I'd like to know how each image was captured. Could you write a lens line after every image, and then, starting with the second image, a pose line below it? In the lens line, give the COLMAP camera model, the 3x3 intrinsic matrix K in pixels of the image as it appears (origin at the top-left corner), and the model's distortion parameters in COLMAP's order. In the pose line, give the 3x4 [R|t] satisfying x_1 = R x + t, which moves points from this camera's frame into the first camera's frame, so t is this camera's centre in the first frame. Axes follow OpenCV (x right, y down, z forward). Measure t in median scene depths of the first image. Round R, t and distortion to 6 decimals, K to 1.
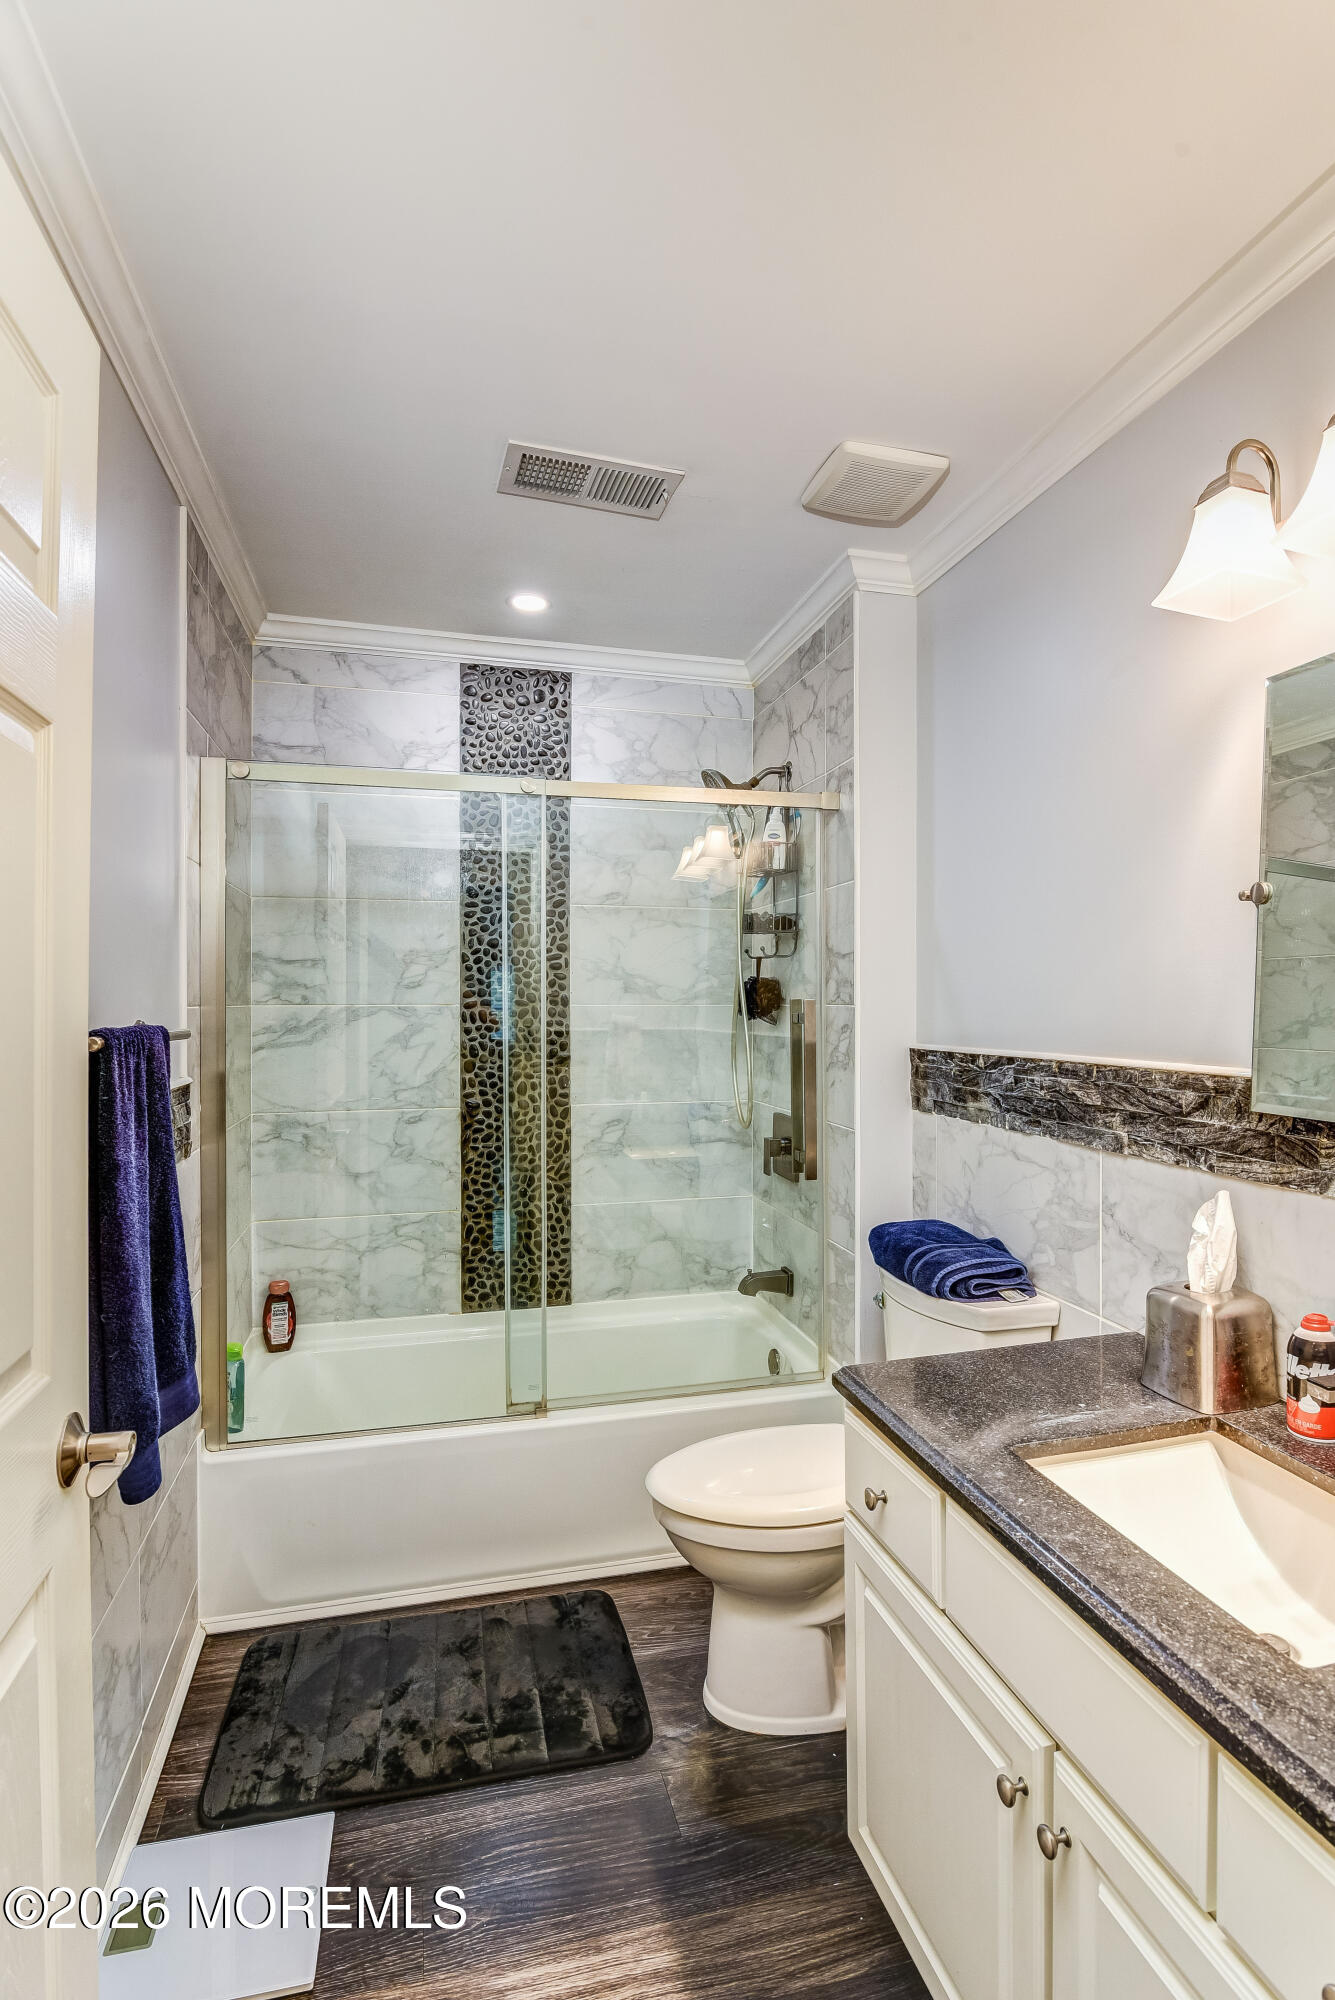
lens RADIAL K [[964.4, 0, 667.5], [0, 964.4, 1000.0], [0, 0, 1]] dist [-0.019118, 0.000060]
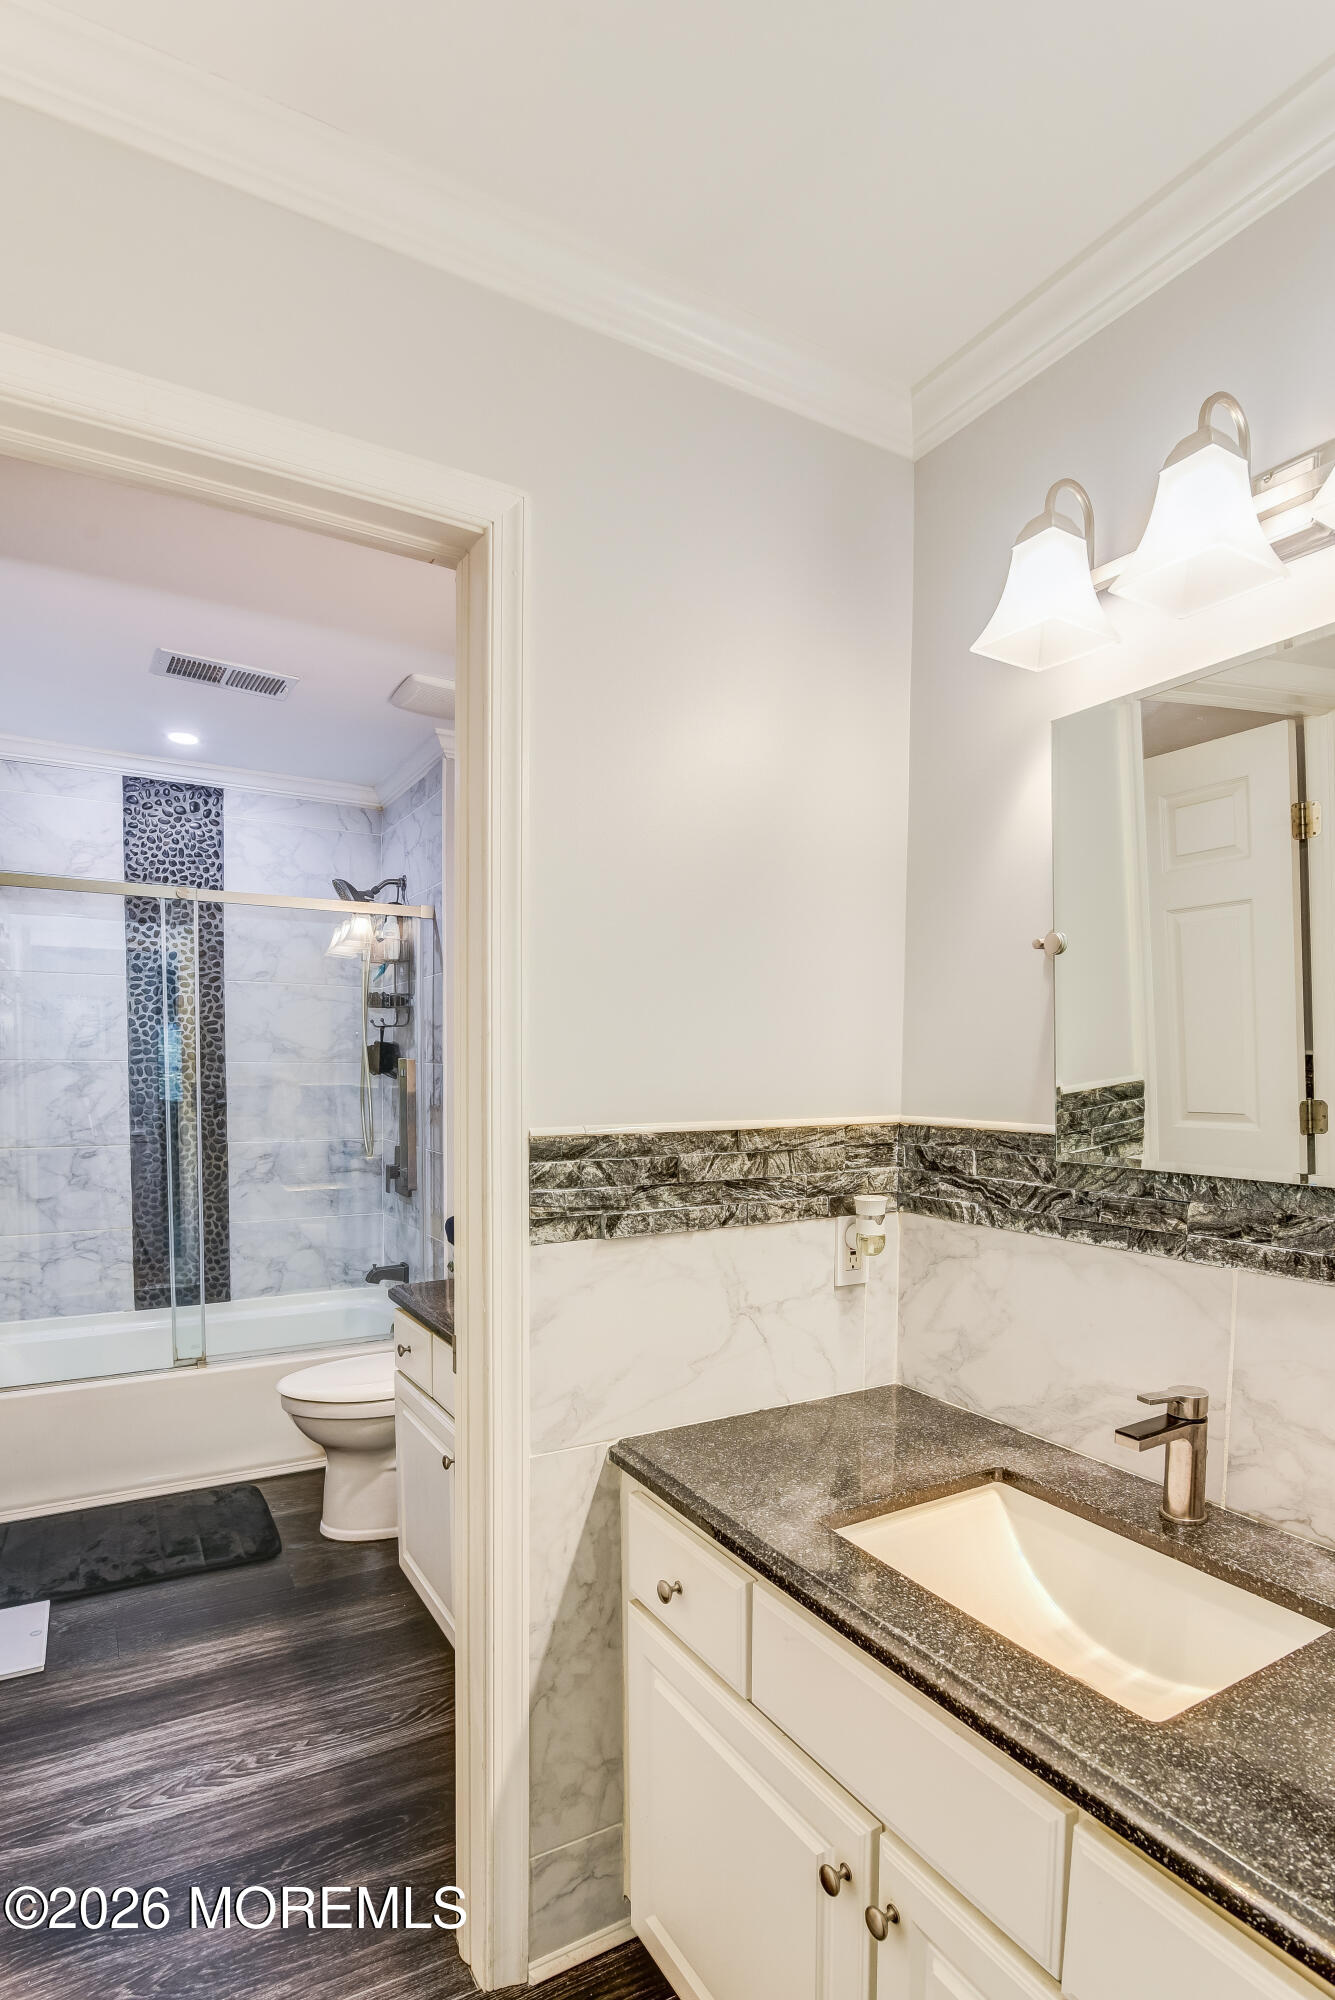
lens RADIAL K [[1016.0, 0, 666.4], [0, 1016.0, 1123.6], [0, 0, 1]] dist [-0.016748, 0.000034]
pose [[0.960775, -0.006968, 0.277241, 0.083039], [-0.010380, 0.998080, 0.061058, -0.001089], [-0.277134, -0.061541, 0.958858, -0.415588]]
